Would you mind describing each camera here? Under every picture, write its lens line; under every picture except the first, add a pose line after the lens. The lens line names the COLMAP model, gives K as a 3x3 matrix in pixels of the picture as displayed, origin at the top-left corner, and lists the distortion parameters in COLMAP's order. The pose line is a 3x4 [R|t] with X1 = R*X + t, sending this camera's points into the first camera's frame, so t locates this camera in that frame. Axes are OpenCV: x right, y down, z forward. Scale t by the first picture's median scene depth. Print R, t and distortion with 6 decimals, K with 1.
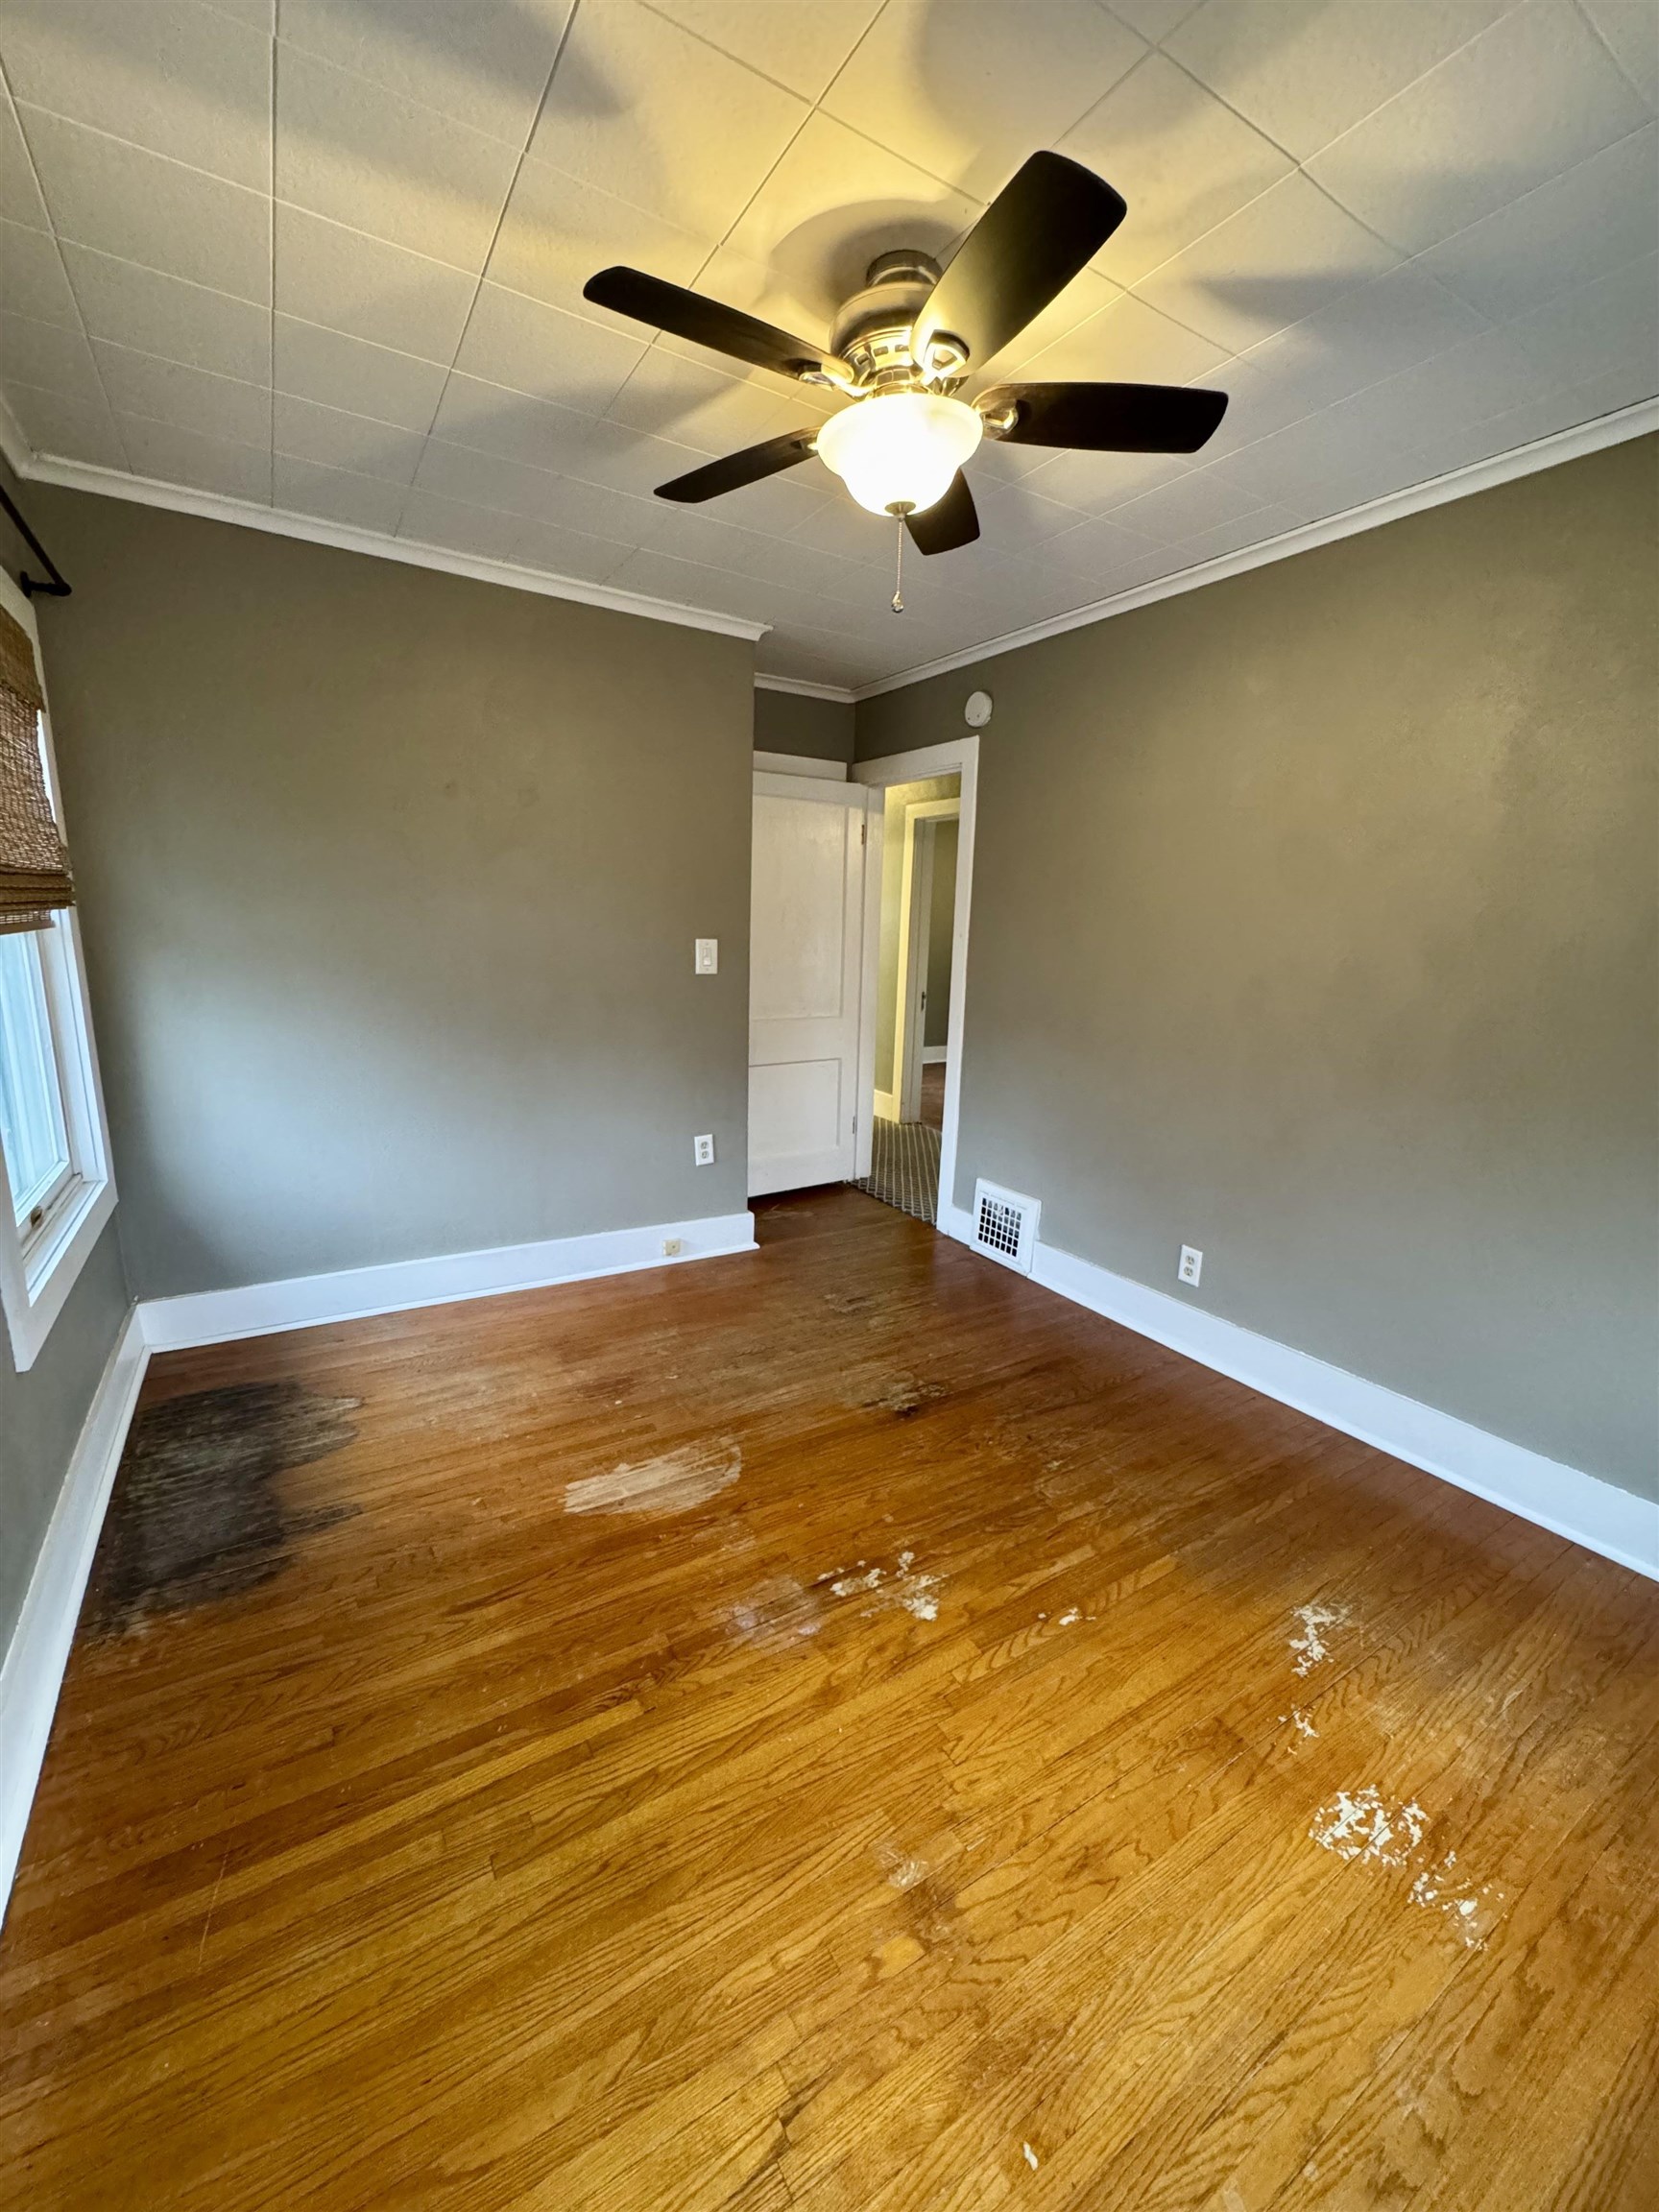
lens RADIAL K [[889.0, 0, 829.5], [0, 889.0, 1106.0], [0, 0, 1]] dist [-0.002881, -0.000319]
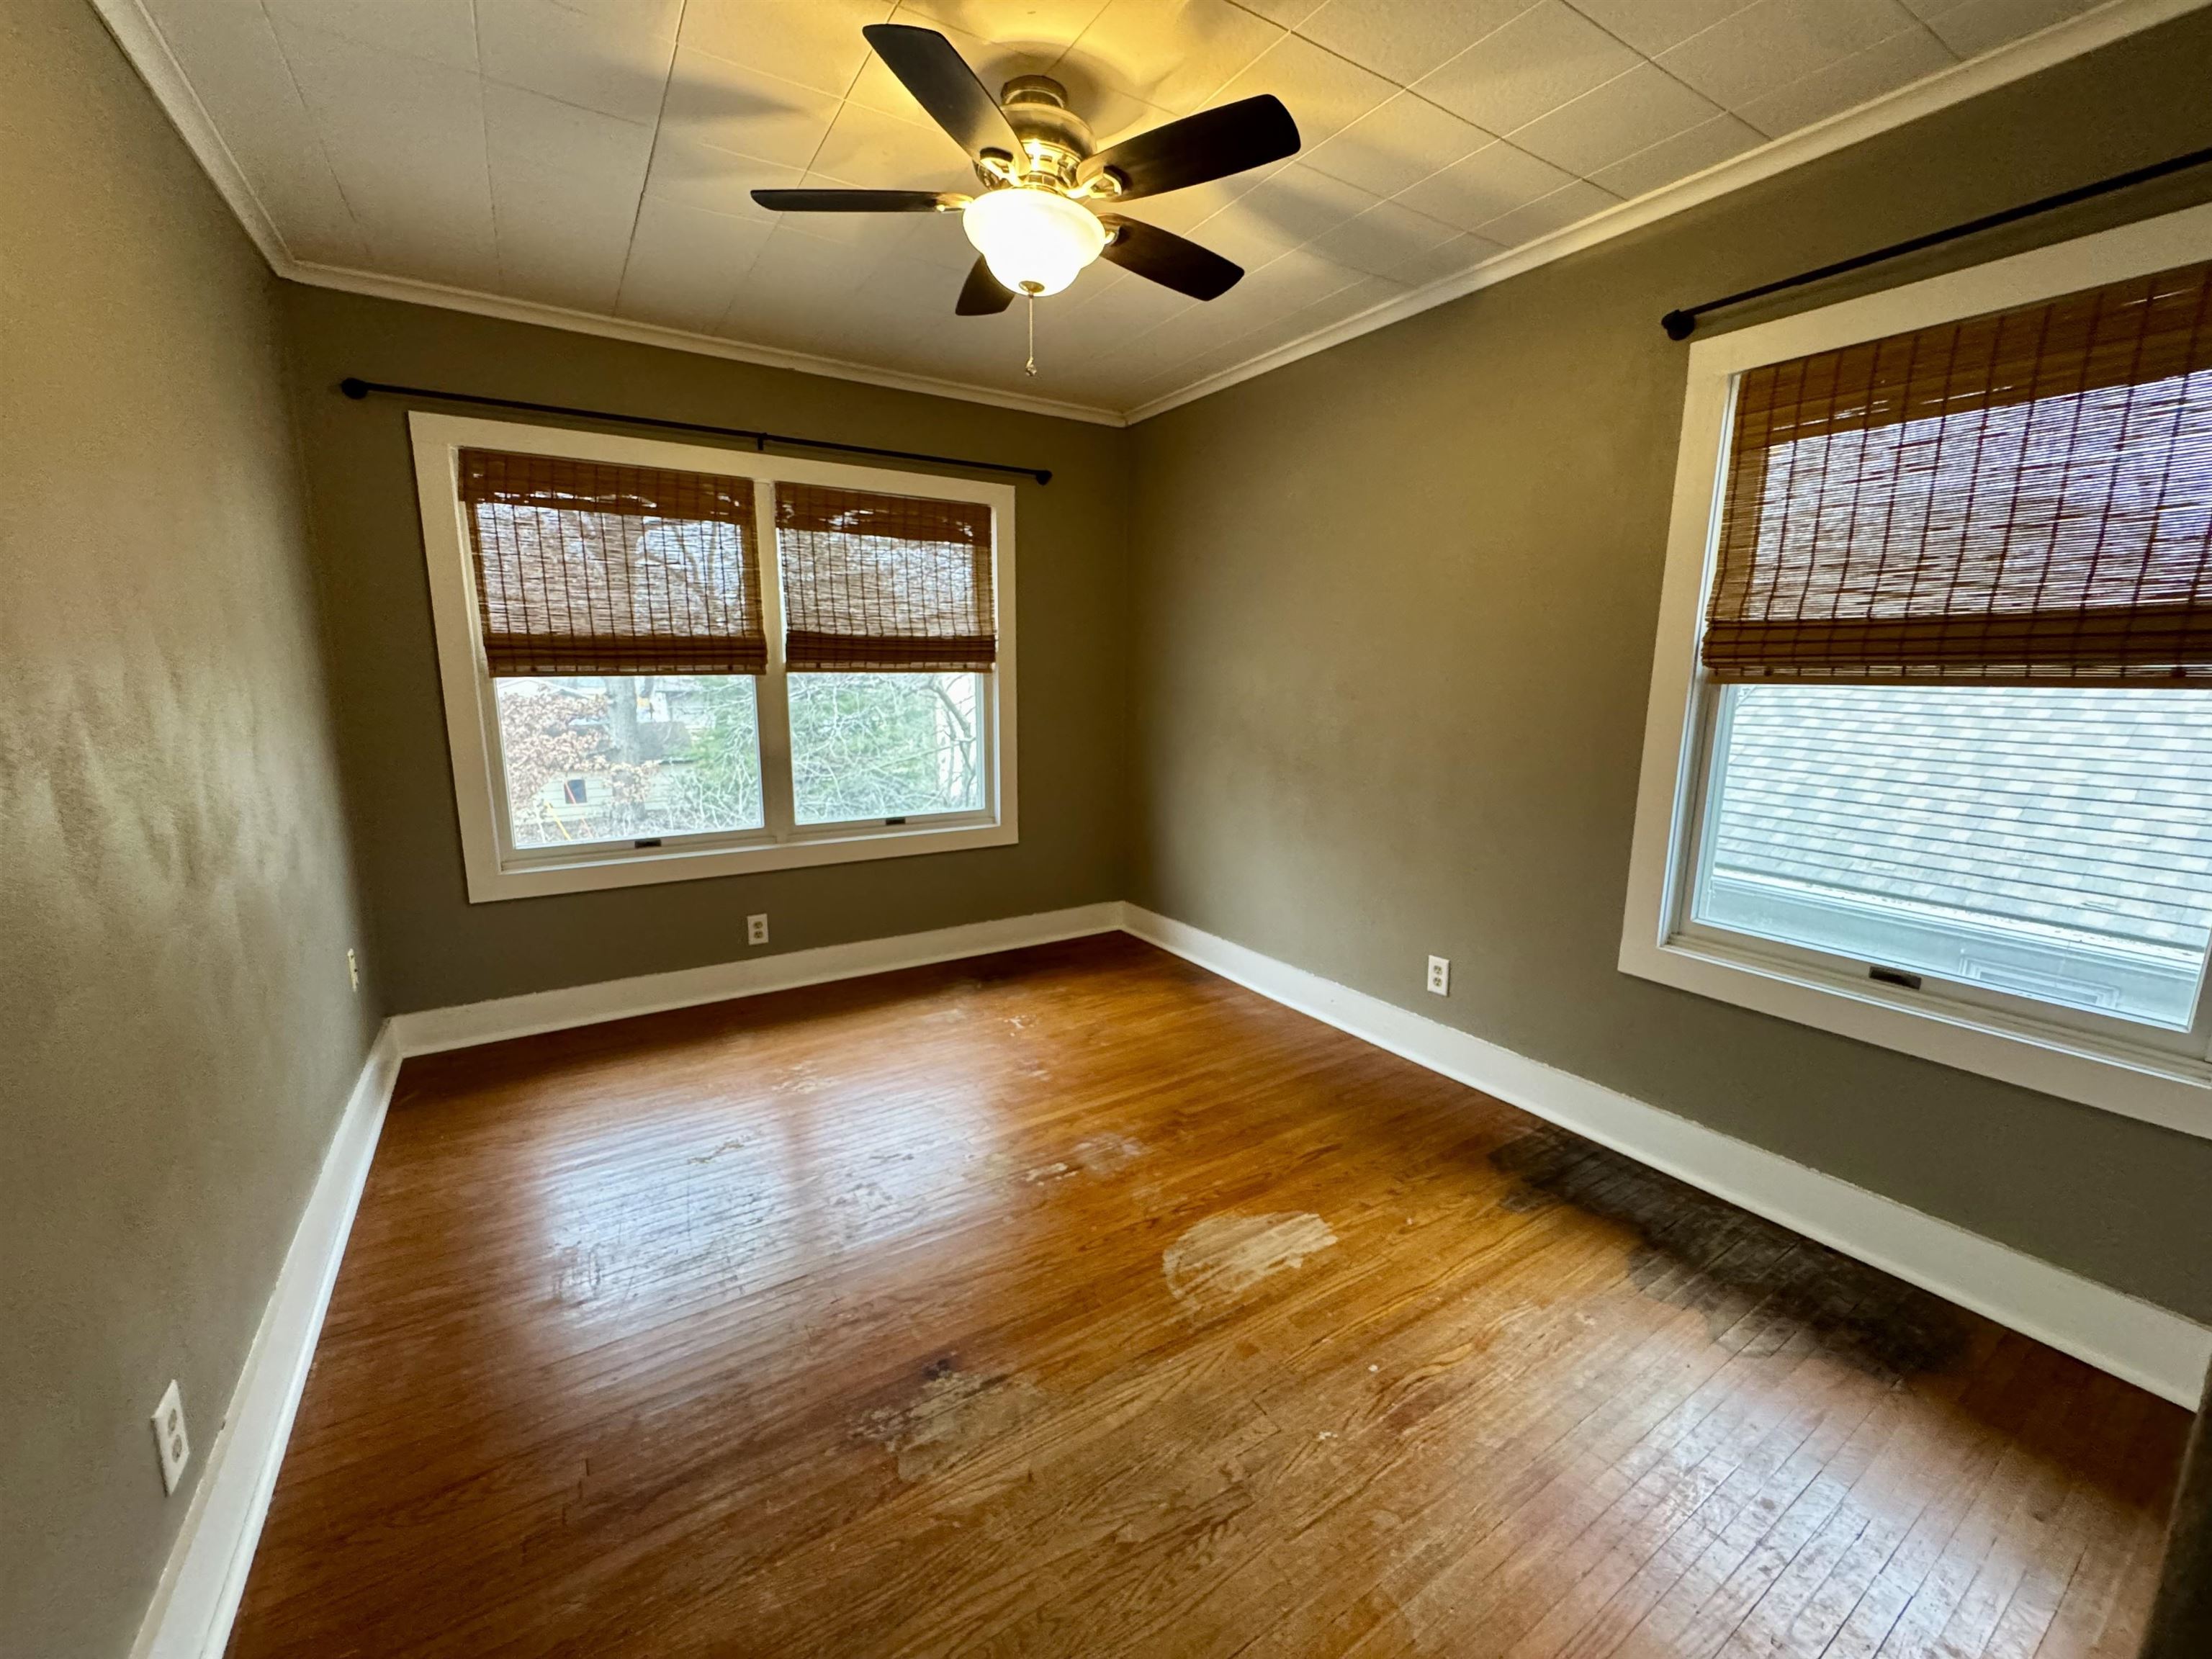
lens RADIAL K [[889.0, 0, 1106.0], [0, 889.0, 829.5], [0, 0, 1]] dist [-0.002881, -0.000319]
pose [[-0.999435, -0.028450, -0.017911, -0.015570], [-0.033082, 0.927070, 0.373425, -0.345066], [0.005981, 0.373806, -0.927488, 1.779474]]
